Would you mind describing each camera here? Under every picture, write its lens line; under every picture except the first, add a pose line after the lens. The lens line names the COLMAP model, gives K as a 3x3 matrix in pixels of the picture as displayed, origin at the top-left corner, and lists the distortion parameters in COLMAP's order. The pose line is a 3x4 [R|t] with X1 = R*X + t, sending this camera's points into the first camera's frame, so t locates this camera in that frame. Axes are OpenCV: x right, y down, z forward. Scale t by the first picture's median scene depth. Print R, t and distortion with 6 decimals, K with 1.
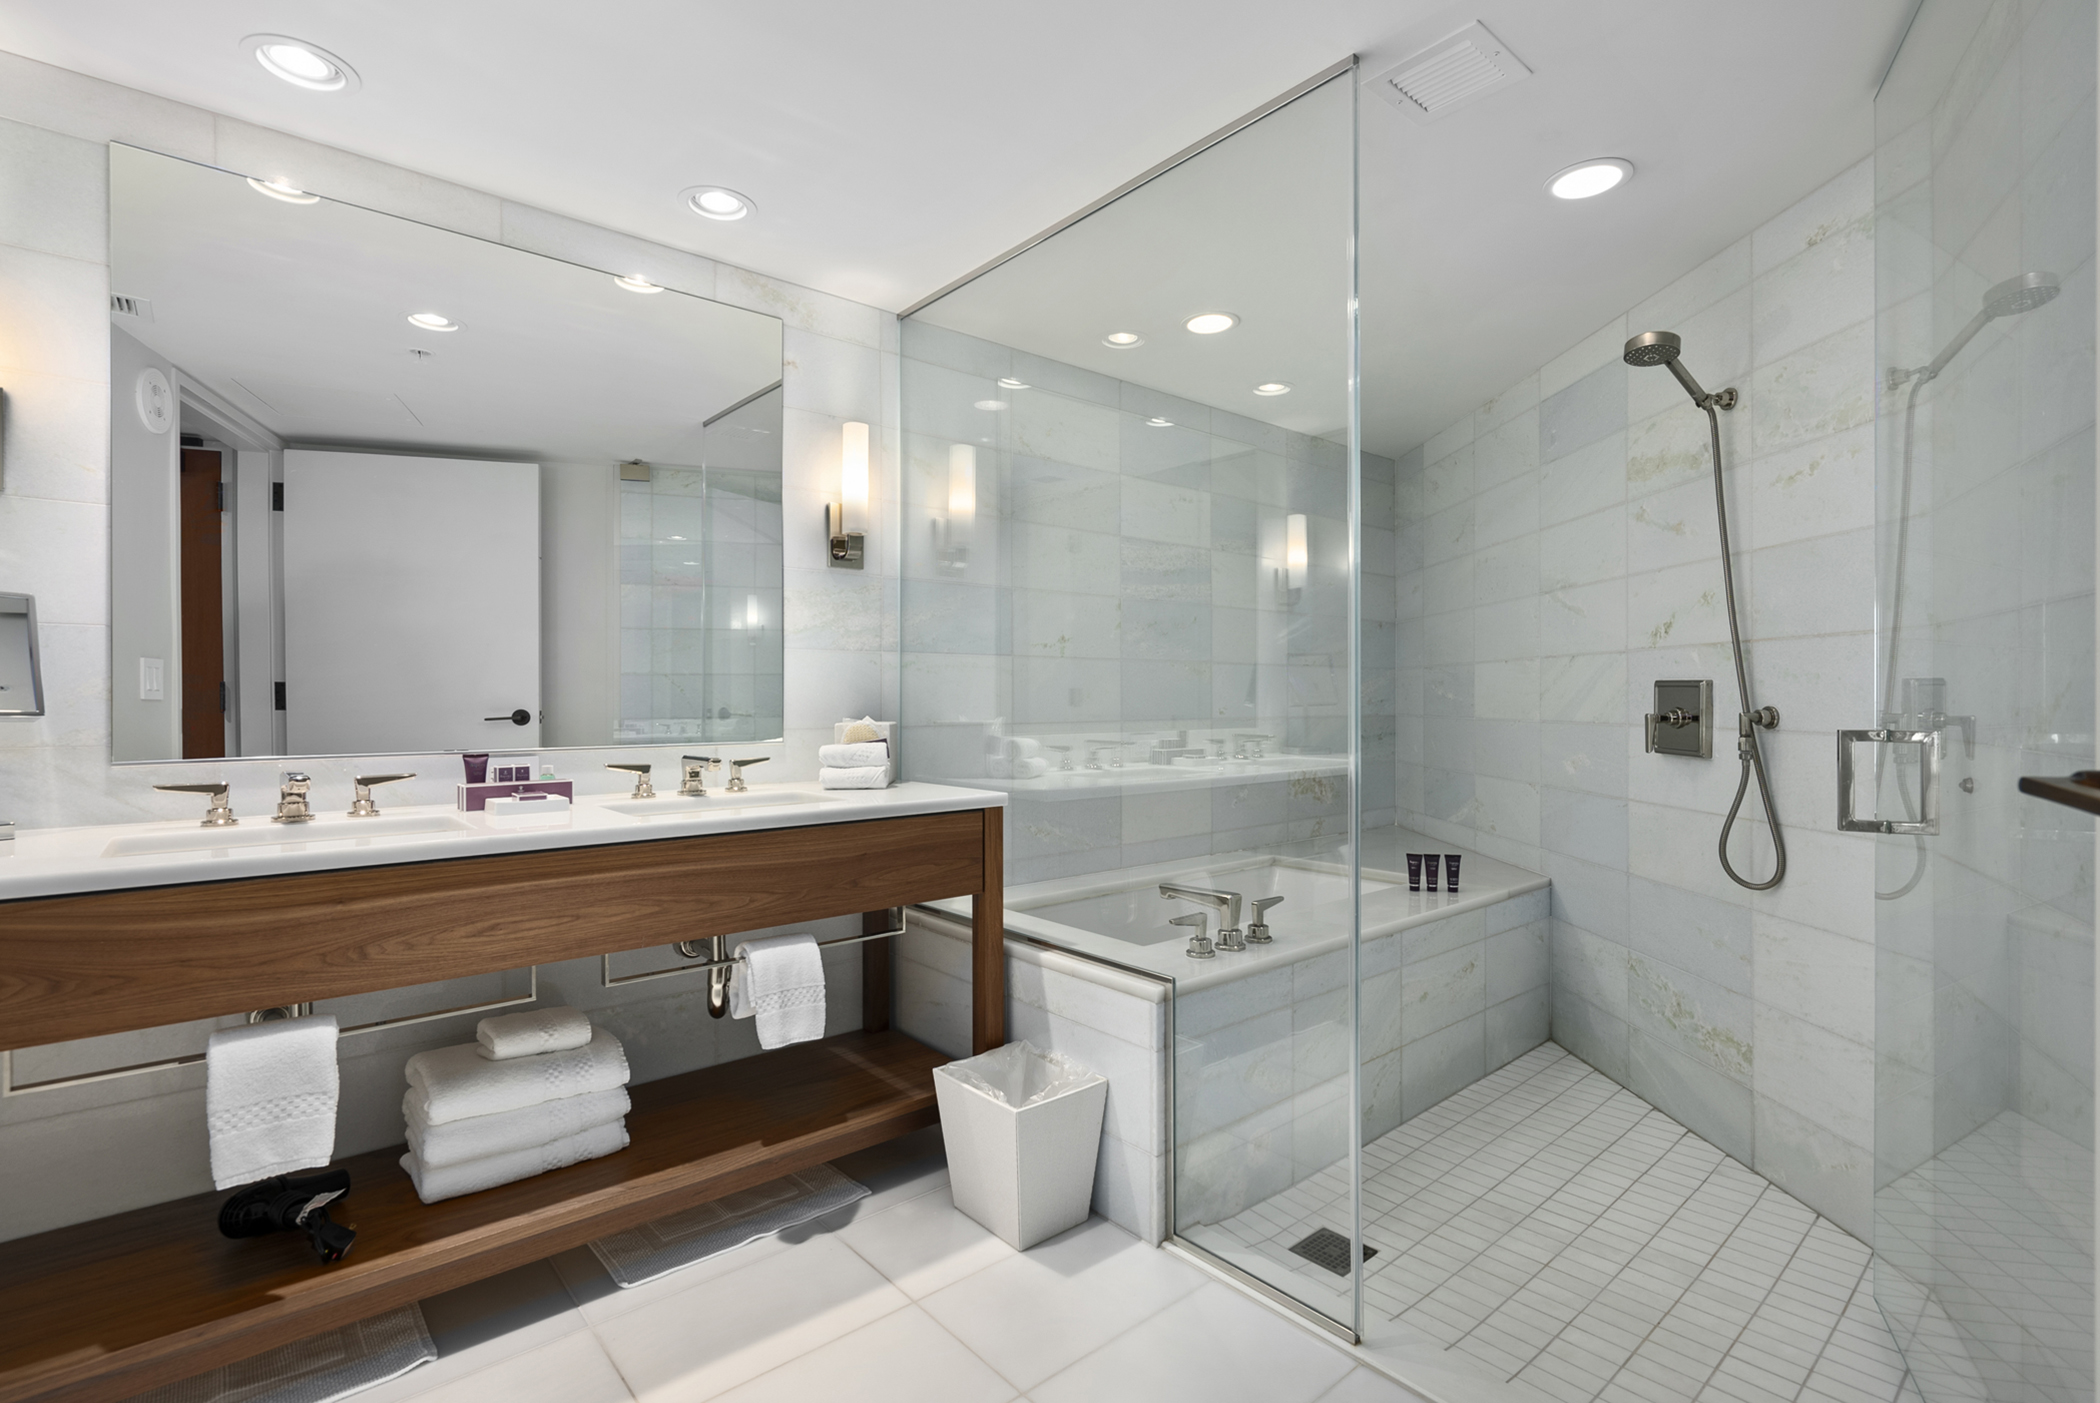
lens RADIAL K [[973.0, 0, 1050.0], [0, 973.0, 701.5], [0, 0, 1]] dist [-0.002201, -0.000462]
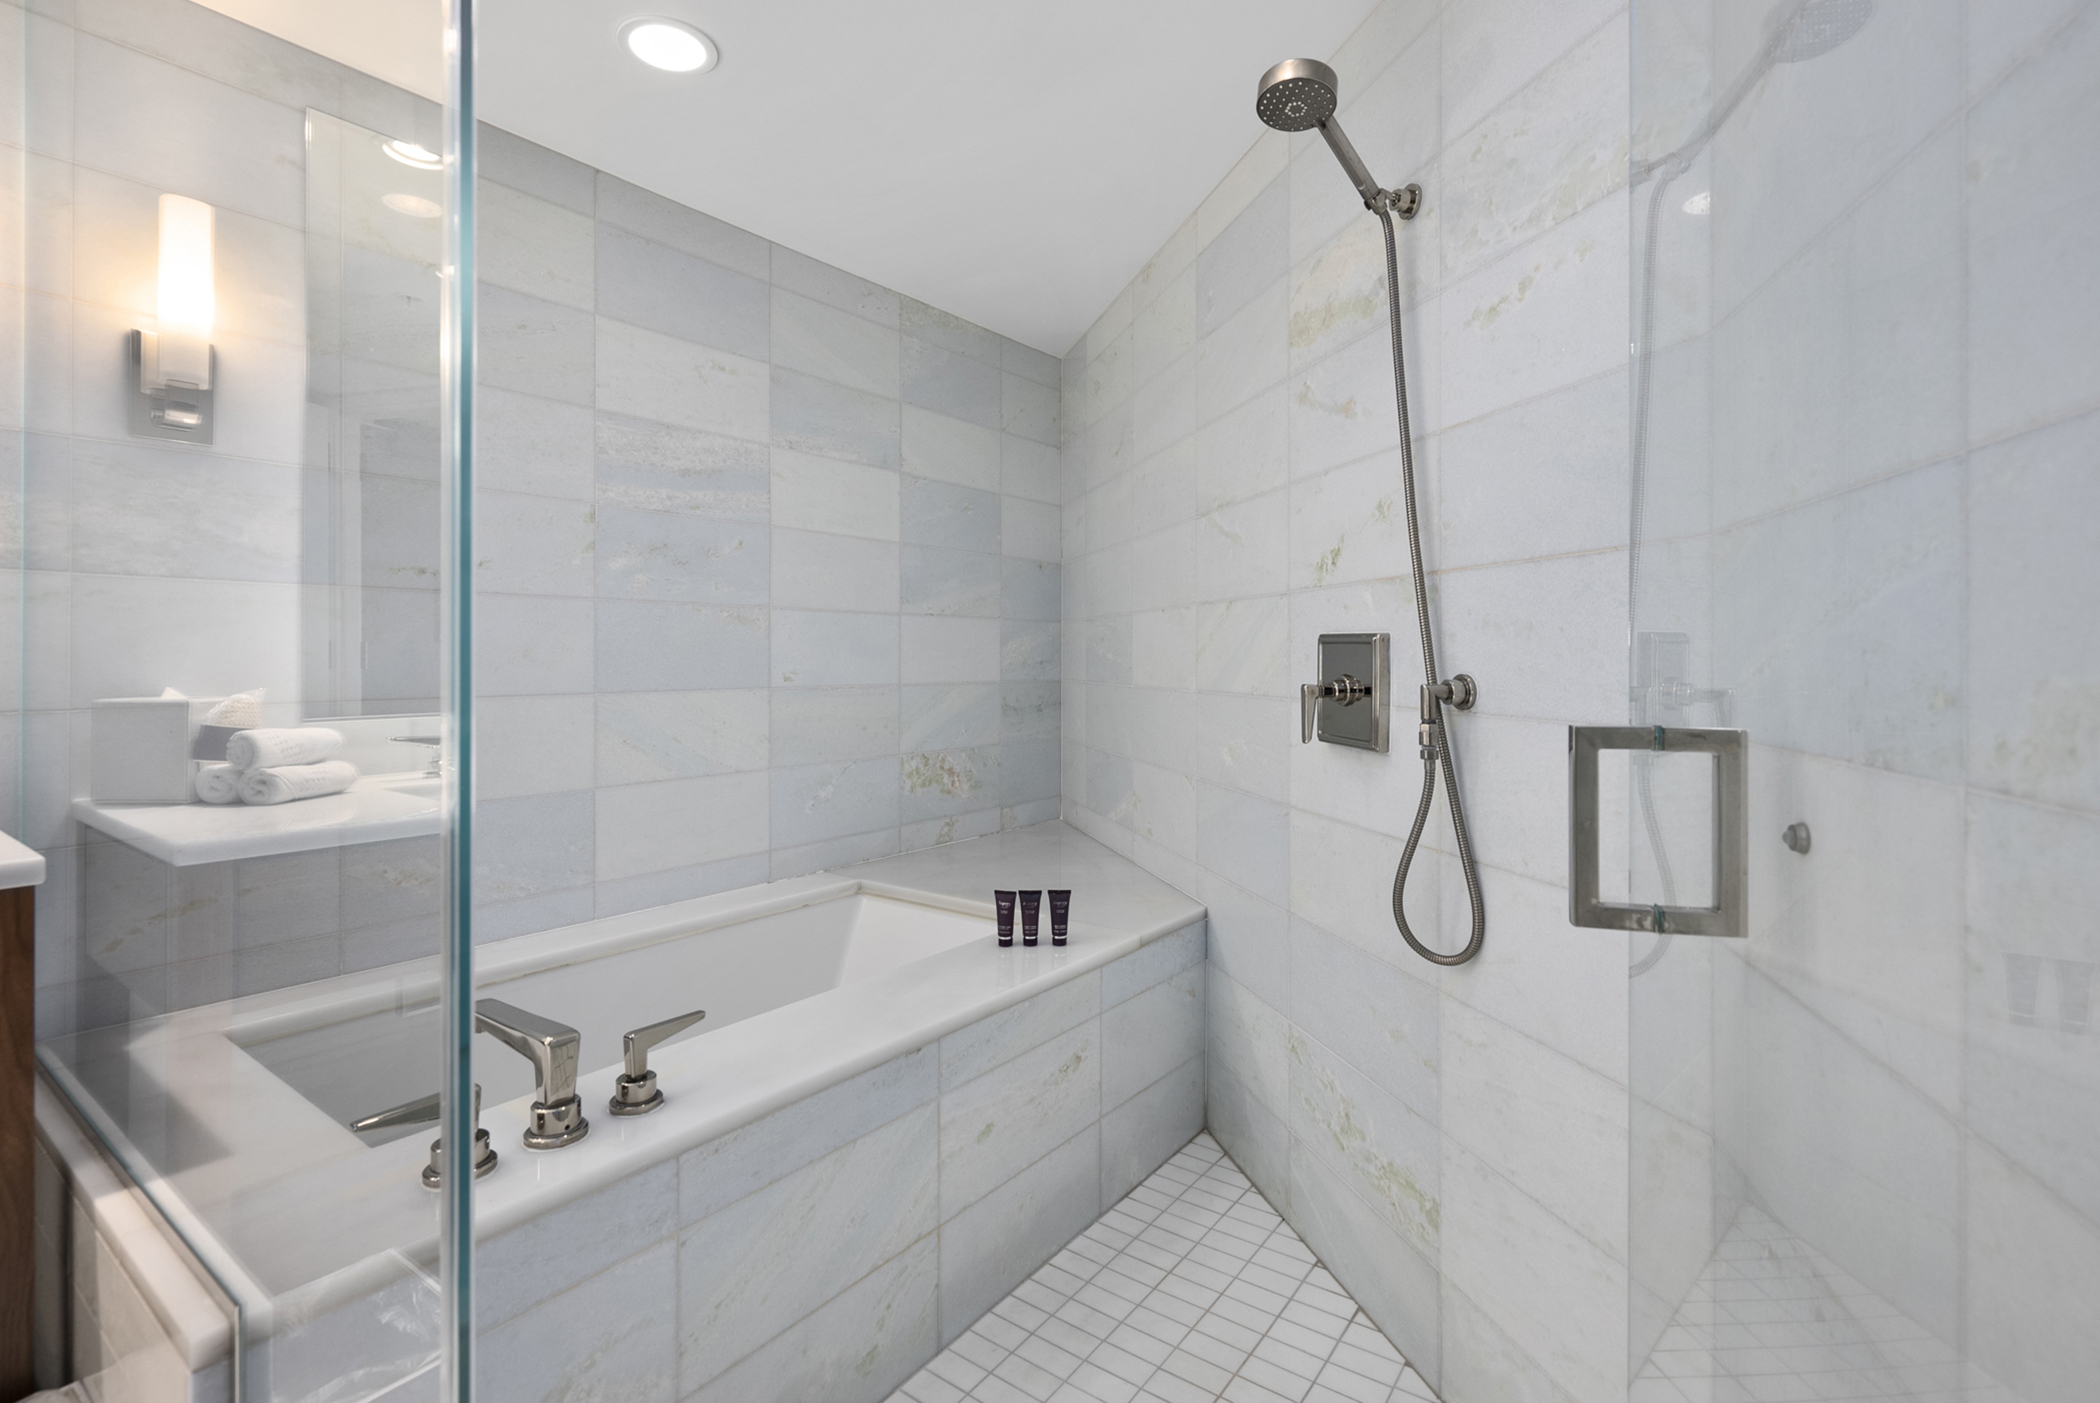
lens RADIAL K [[992.2, 0, 1054.4], [0, 992.2, 658.3], [0, 0, 1]] dist [-0.004631, -0.000228]
pose [[0.973391, 0.003229, 0.229128, 0.306927], [-0.002545, 0.999991, -0.003280, -0.002284], [-0.229137, 0.002609, 0.973391, 0.398023]]
